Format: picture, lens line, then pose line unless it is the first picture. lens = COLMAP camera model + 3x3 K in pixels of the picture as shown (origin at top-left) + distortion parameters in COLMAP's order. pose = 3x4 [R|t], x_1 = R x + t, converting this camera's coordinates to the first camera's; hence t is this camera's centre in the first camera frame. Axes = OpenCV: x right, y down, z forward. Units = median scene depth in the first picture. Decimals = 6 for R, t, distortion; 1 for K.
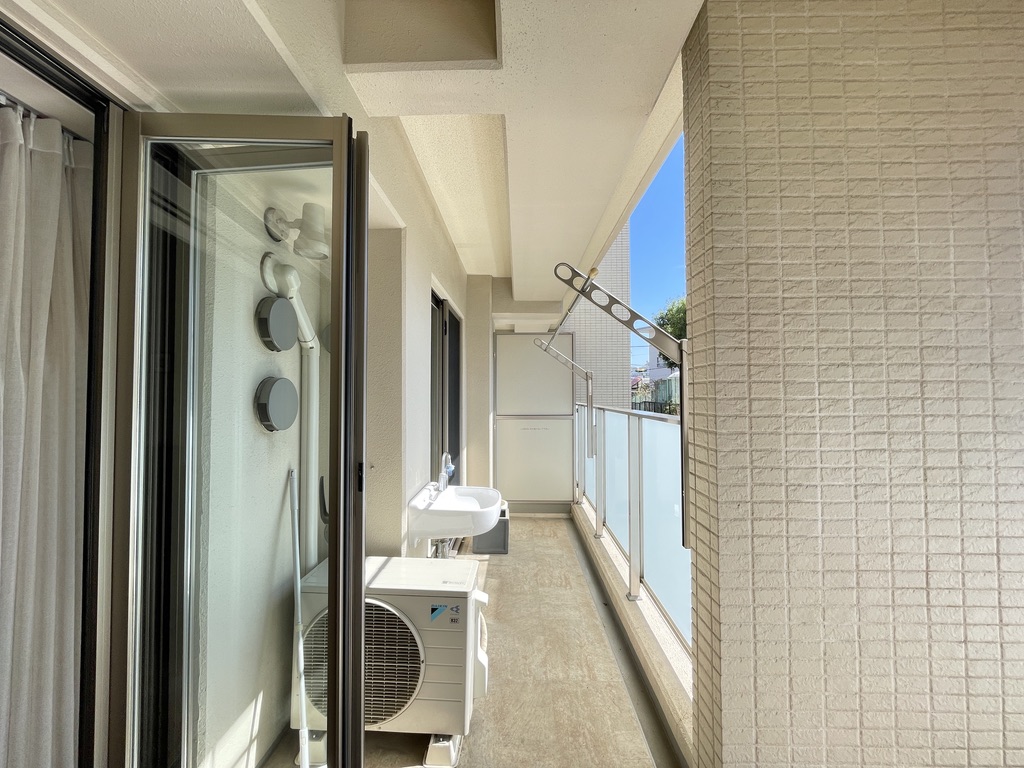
lens RADIAL K [[414.7, 0, 509.2], [0, 414.7, 384.2], [0, 0, 1]] dist [-0.002256, -0.000331]
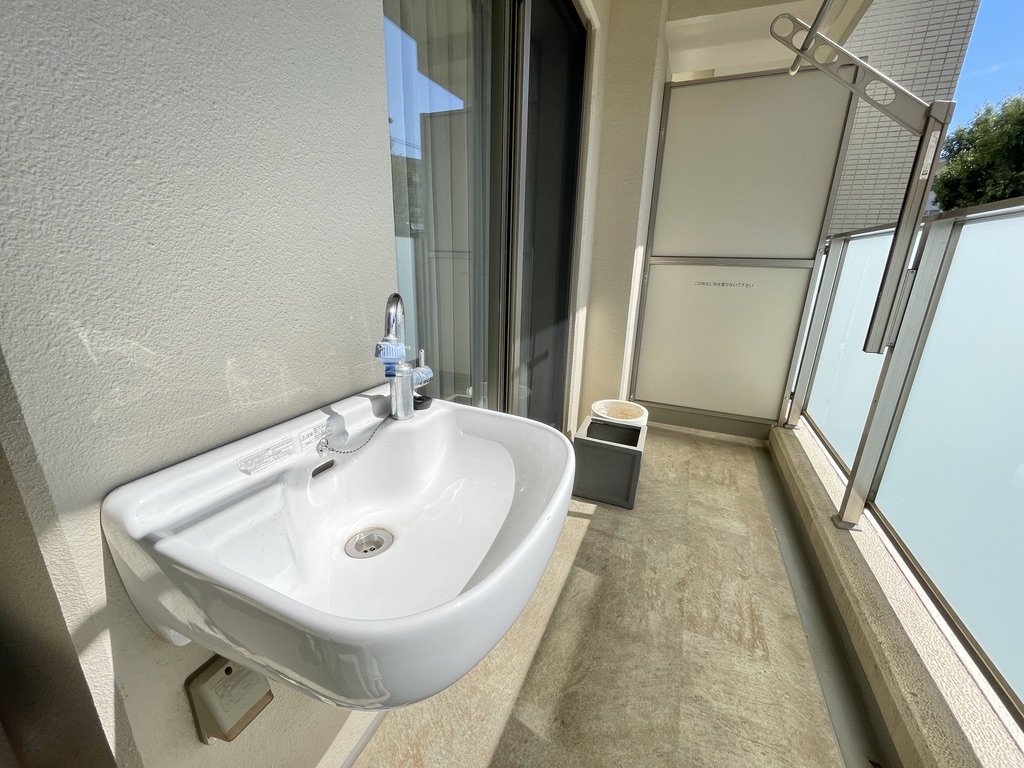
lens RADIAL K [[414.7, 0, 514.8], [0, 414.7, 380.4], [0, 0, 1]] dist [-0.002256, -0.000331]
pose [[0.928673, 0.134053, -0.345828, 0.016267], [-0.022590, 0.951113, 0.308015, 0.080265], [0.370211, -0.278233, 0.886301, 0.464403]]
